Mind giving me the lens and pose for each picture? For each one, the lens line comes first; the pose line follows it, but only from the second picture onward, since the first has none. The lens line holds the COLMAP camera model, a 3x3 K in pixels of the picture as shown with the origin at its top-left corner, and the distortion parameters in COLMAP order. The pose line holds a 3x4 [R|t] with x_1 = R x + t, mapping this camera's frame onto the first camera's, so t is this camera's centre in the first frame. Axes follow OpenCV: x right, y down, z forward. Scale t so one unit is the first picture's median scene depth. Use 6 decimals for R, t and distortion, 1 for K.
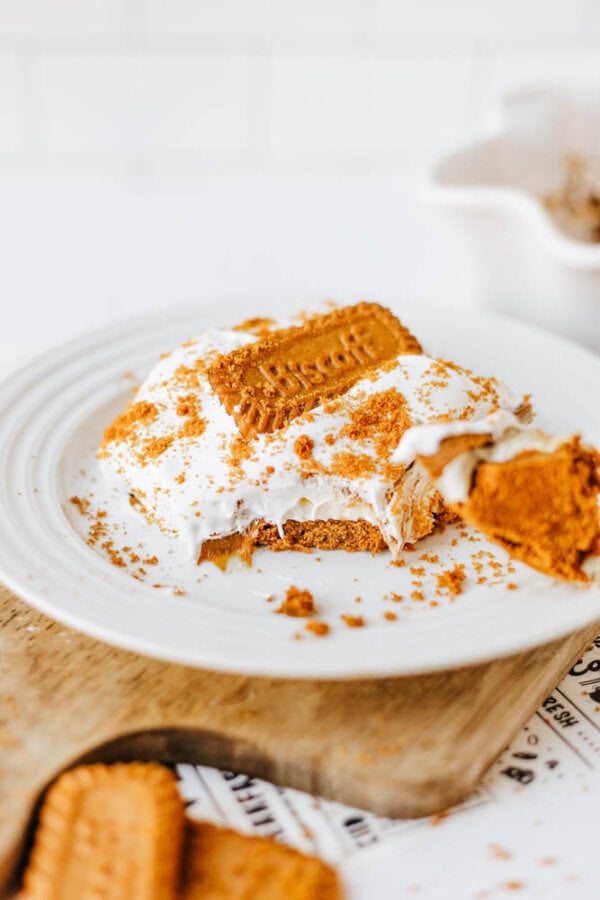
lens RADIAL K [[1462.5, 0, 302.6], [0, 1462.5, 463.2], [0, 0, 1]] dist [0.114462, 0.127238]
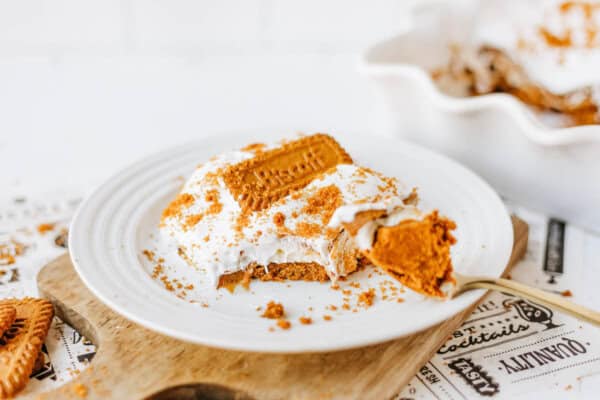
lens RADIAL K [[975.0, 0, 300.0], [0, 975.0, 200.0], [0, 0, 1]] dist [0.114462, 0.127238]
pose [[0.999731, -0.007526, -0.021943, 0.049748], [0.006635, 0.999161, -0.040406, 0.012424], [0.022229, 0.040249, 0.998942, -0.127559]]
